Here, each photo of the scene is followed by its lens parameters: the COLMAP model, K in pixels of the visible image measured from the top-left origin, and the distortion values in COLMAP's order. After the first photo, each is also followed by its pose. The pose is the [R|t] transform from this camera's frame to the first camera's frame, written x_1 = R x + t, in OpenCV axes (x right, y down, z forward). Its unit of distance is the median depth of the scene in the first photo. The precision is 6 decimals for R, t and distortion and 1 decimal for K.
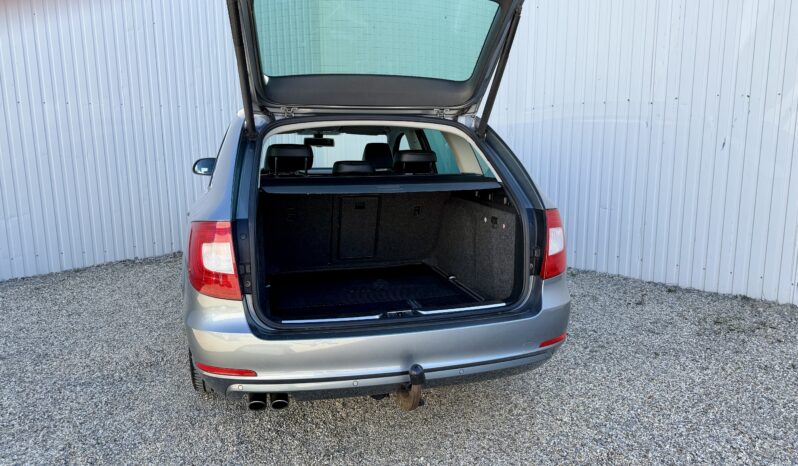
lens RADIAL K [[583.7, 0, 404.6], [0, 583.7, 232.5], [0, 0, 1]] dist [0.004994, -0.007143]
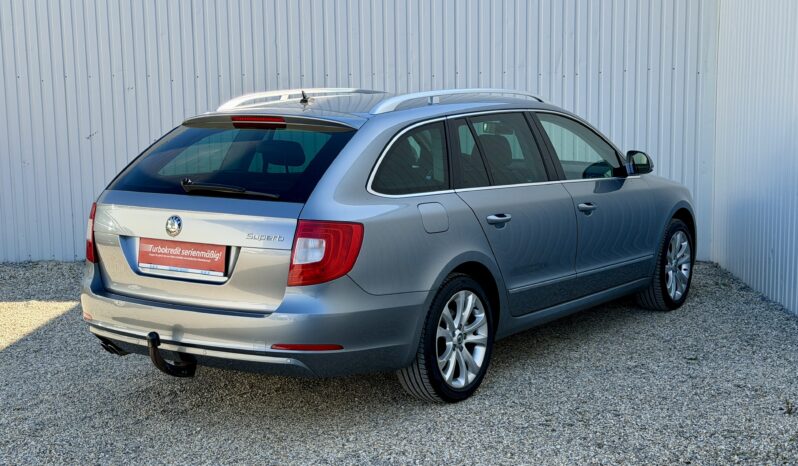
lens RADIAL K [[1138.1, 0, 399.0], [0, 1138.1, 233.0], [0, 0, 1]] dist [0.091014, 0.045305]
pose [[0.675063, 0.098641, -0.731136, 1.012617], [-0.117053, 0.992789, 0.025866, -0.048520], [0.728415, 0.068120, 0.681742, -0.134778]]
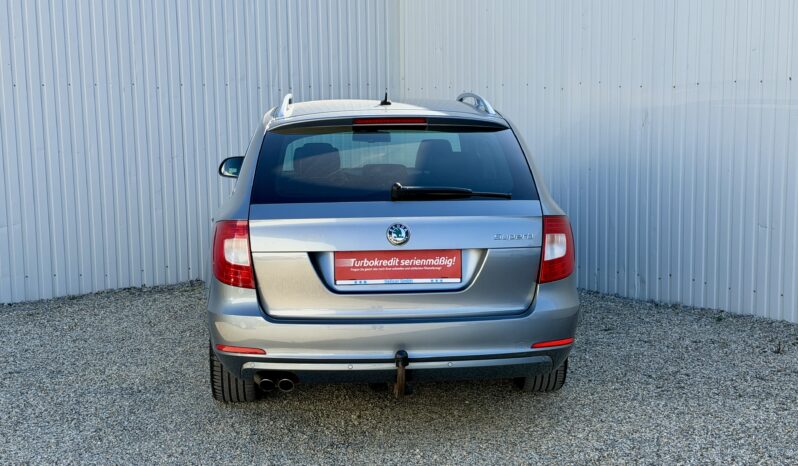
lens RADIAL K [[1138.1, 0, 399.0], [0, 1138.1, 233.0], [0, 0, 1]] dist [0.091014, 0.045305]
pose [[0.981942, 0.016227, -0.188487, 0.204915], [-0.024983, 0.998711, -0.044176, 0.047714], [0.187527, 0.048087, 0.981082, -0.564541]]
